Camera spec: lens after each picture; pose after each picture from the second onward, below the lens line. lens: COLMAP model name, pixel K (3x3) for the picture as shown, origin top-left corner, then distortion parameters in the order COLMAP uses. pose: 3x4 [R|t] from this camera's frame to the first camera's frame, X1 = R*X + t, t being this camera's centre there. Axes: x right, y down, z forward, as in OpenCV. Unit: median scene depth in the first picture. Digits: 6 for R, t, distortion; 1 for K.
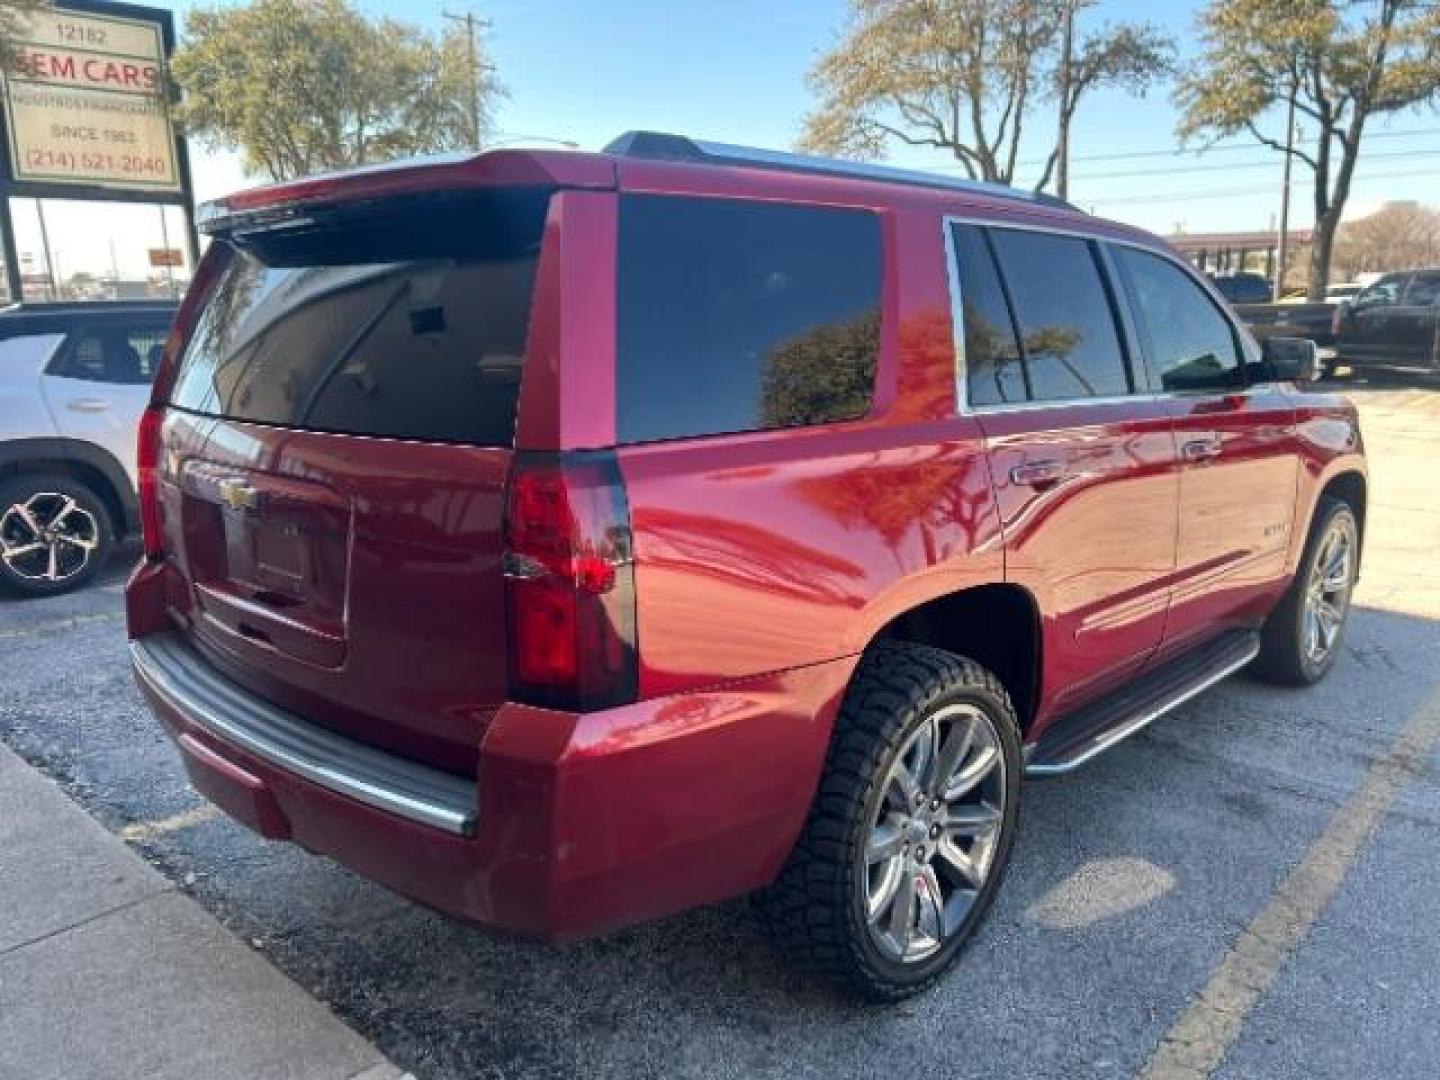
lens RADIAL K [[1104.4, 0, 721.5], [0, 1104.4, 504.3], [0, 0, 1]] dist [0.189472, -0.208822]
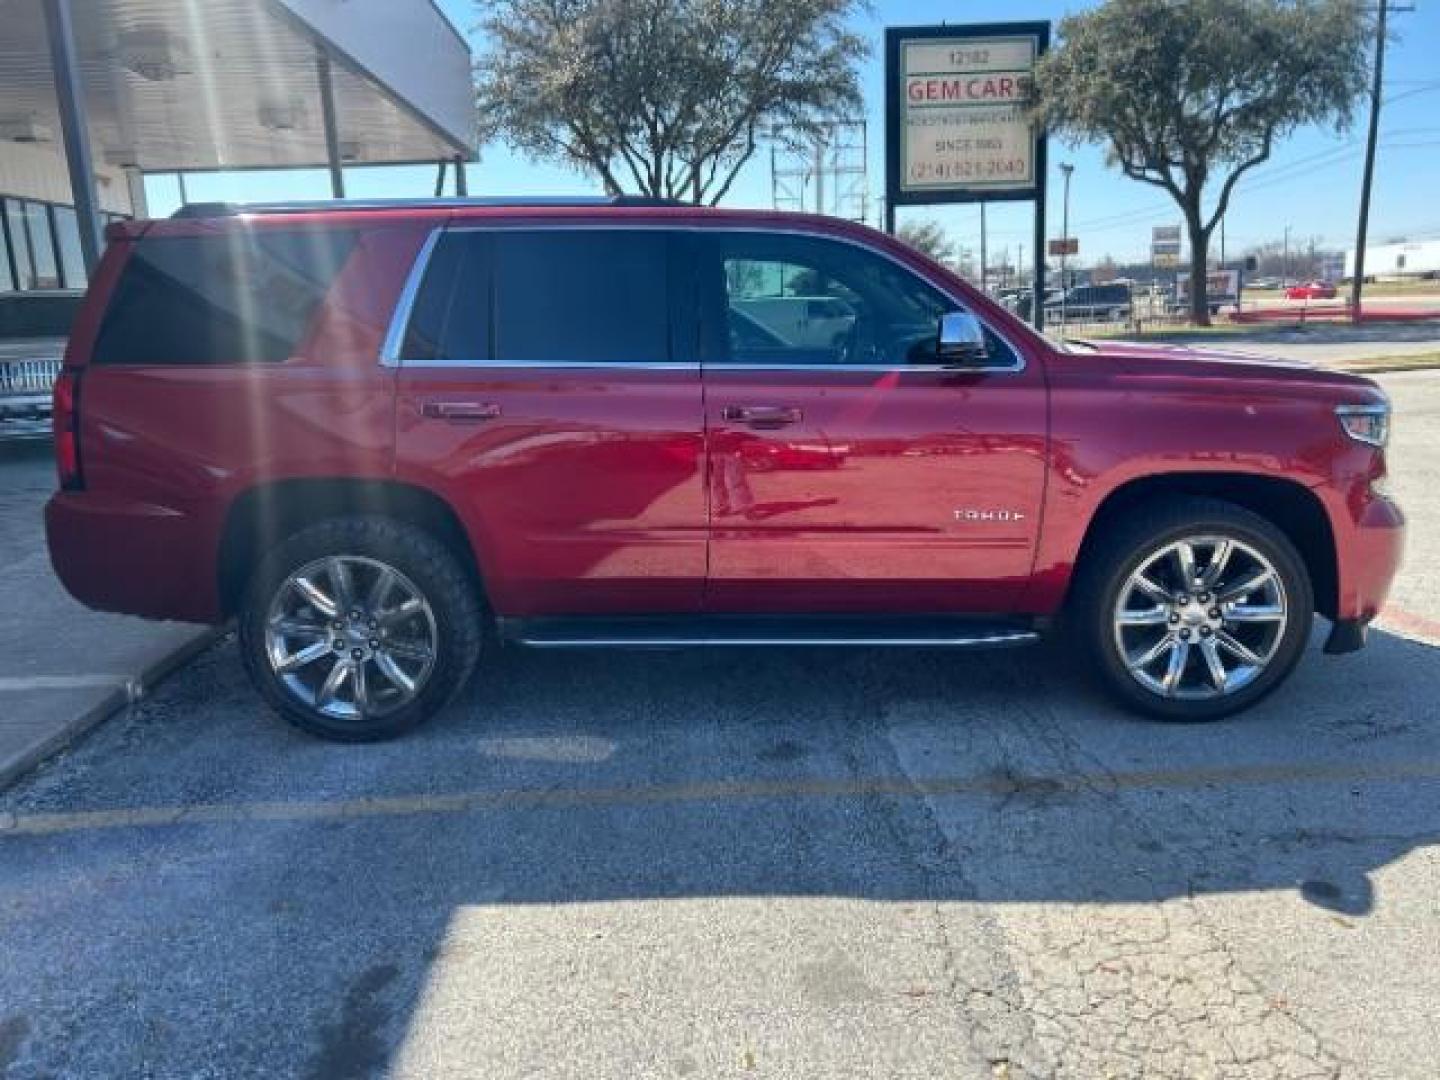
lens RADIAL K [[1130.9, 0, 720.0], [0, 1130.9, 540.0], [0, 0, 1]] dist [0.028798, -0.008574]
pose [[0.680172, 0.141168, -0.719331, 0.166921], [-0.109883, 0.989829, 0.090351, -0.002473], [0.724770, 0.017587, 0.688766, 0.034543]]
